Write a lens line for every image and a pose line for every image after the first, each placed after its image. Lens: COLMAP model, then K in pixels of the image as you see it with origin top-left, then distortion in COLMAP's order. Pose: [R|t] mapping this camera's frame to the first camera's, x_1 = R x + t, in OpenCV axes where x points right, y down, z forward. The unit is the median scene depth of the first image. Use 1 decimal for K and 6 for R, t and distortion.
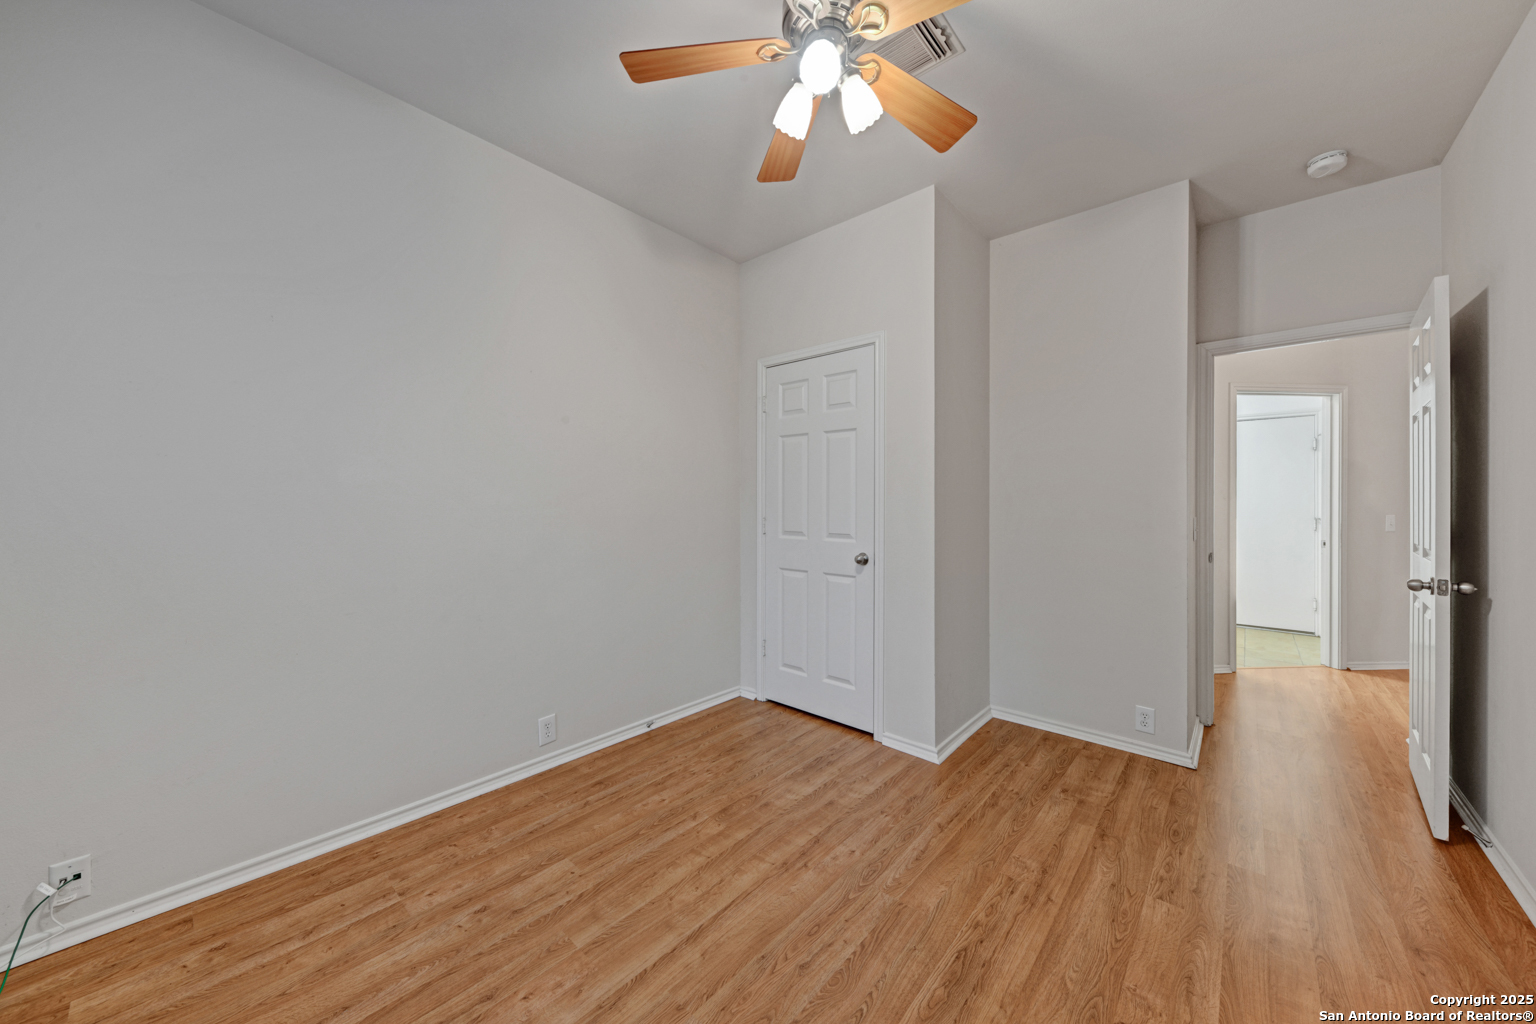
lens RADIAL K [[543.3, 0, 773.1], [0, 543.3, 505.1], [0, 0, 1]] dist [-0.000135, -0.005843]
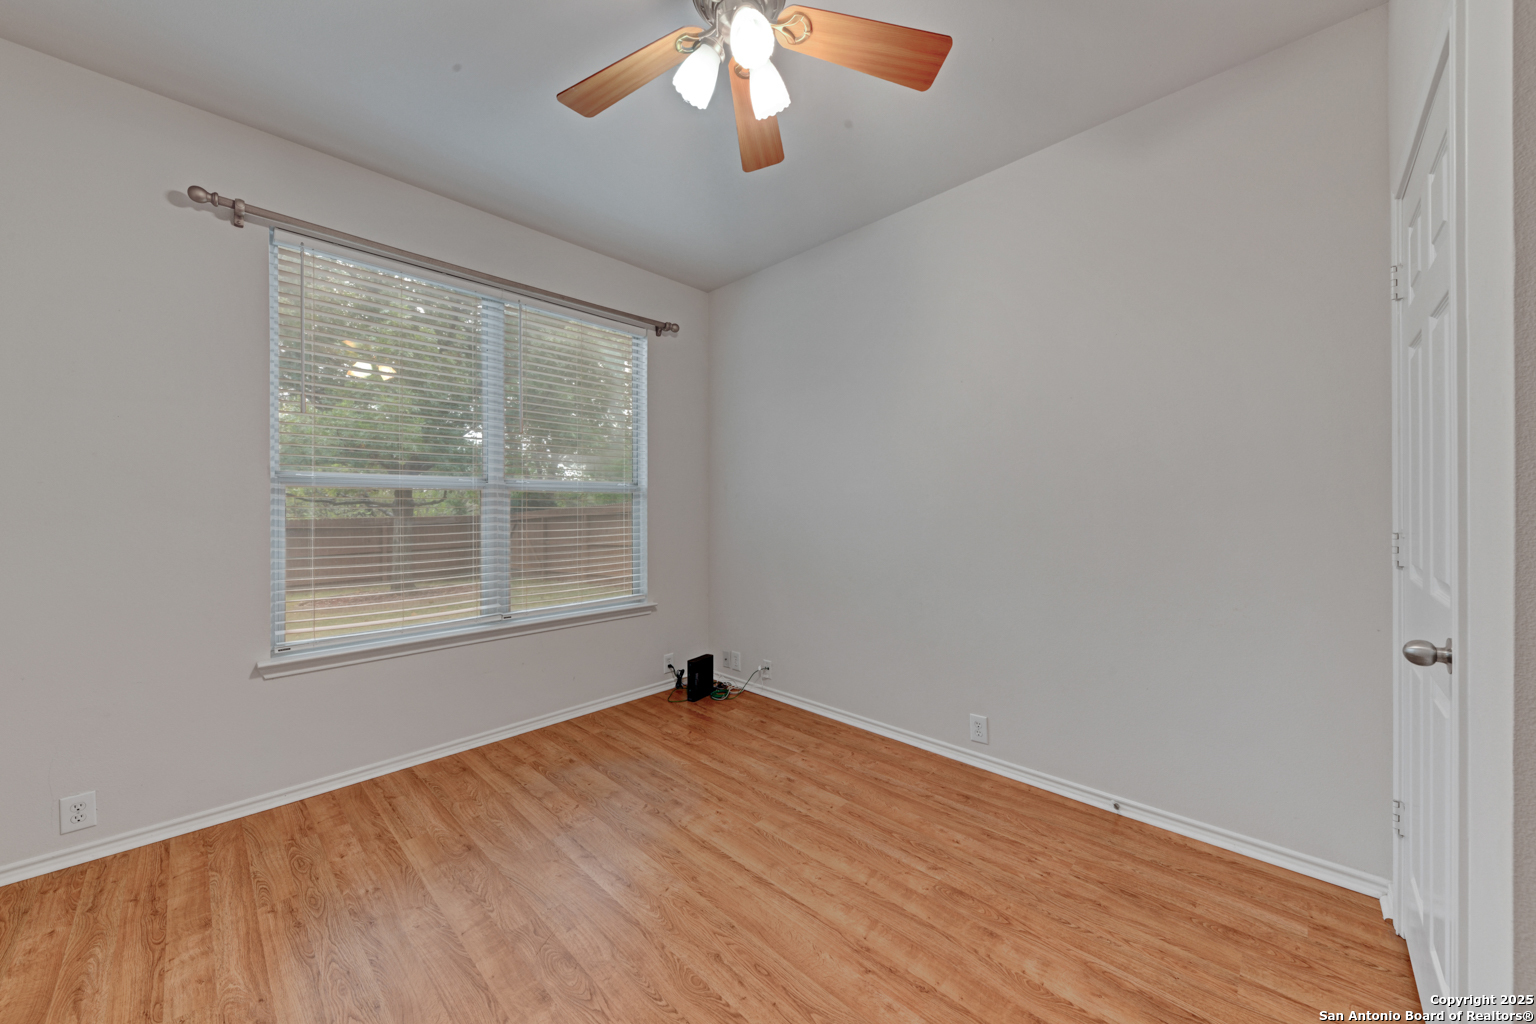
lens RADIAL K [[543.3, 0, 773.1], [0, 543.3, 505.1], [0, 0, 1]] dist [-0.000135, -0.005843]
pose [[-0.040893, -0.000817, -0.999163, 0.783079], [-0.003900, 0.999992, -0.000658, -0.004519], [0.999156, 0.003870, -0.040896, 0.828983]]
